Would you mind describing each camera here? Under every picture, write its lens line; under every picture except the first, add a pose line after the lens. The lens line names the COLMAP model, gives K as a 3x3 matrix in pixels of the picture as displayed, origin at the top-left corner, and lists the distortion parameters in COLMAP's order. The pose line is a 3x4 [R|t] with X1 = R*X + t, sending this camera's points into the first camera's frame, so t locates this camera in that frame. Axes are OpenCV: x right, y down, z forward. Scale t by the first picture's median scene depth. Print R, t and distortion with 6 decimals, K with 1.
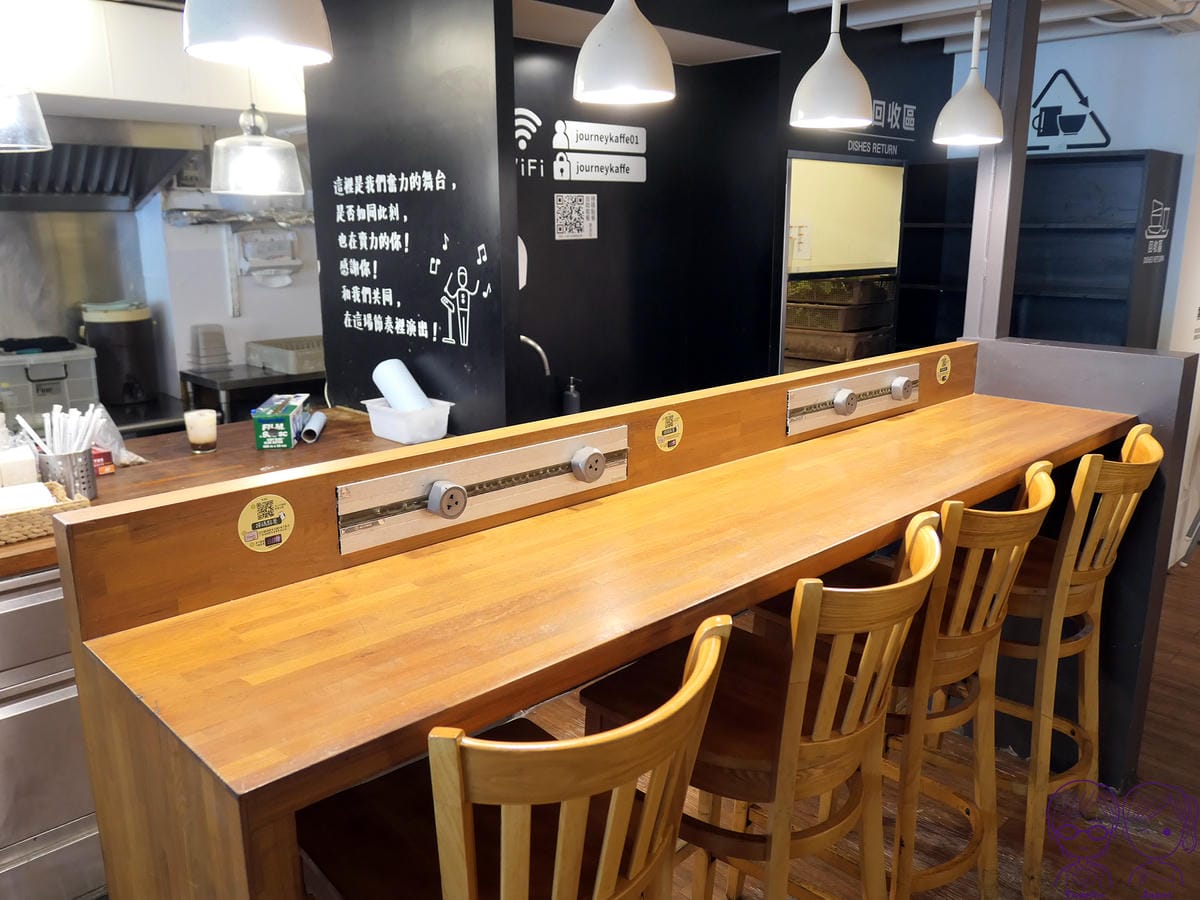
lens RADIAL K [[934.8, 0, 599.5], [0, 934.8, 454.0], [0, 0, 1]] dist [-0.014595, 0.001663]
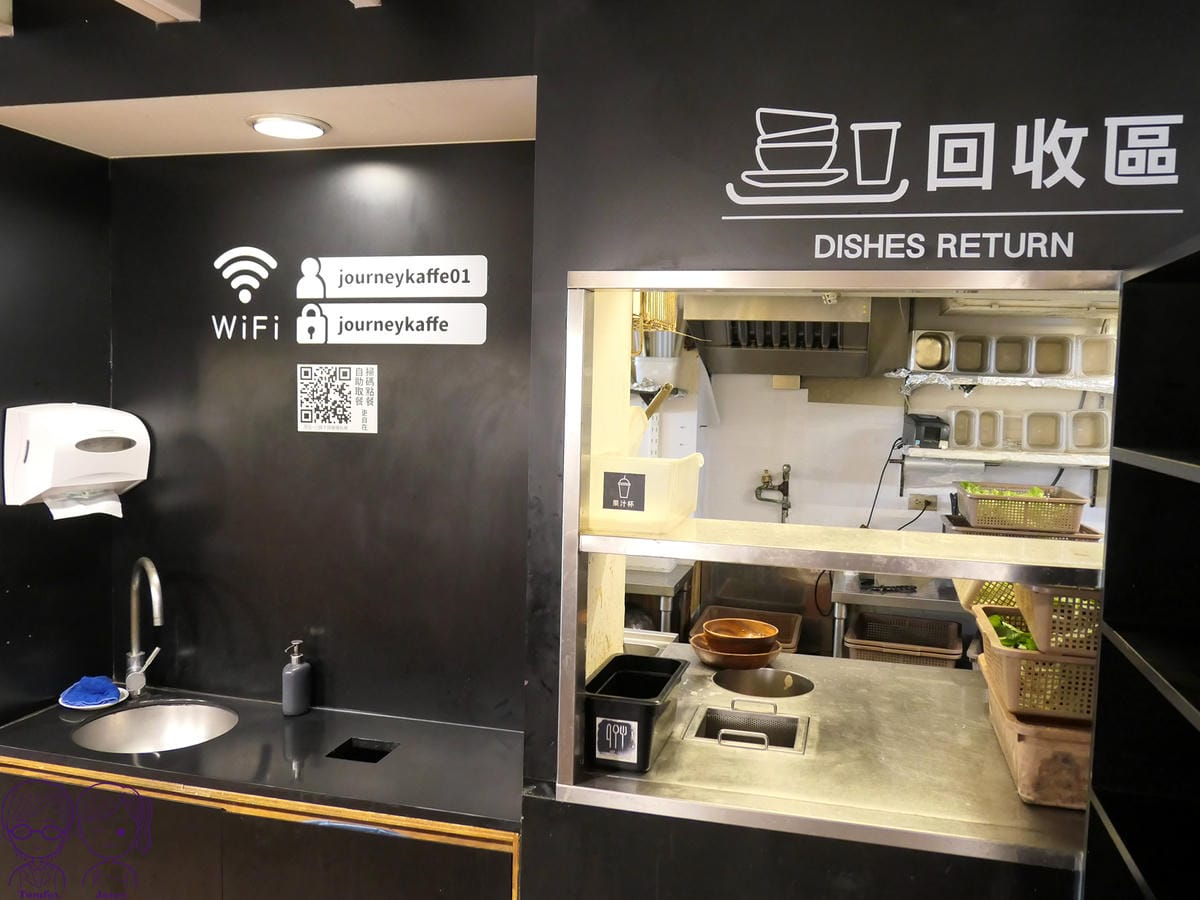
lens RADIAL K [[934.8, 0, 600.1], [0, 934.8, 442.7], [0, 0, 1]] dist [-0.014595, 0.001663]
pose [[0.542864, 0.080324, -0.835971, 0.613872], [-0.220158, 0.974215, -0.049359, -0.232474], [0.810450, 0.210841, 0.546550, 0.800680]]
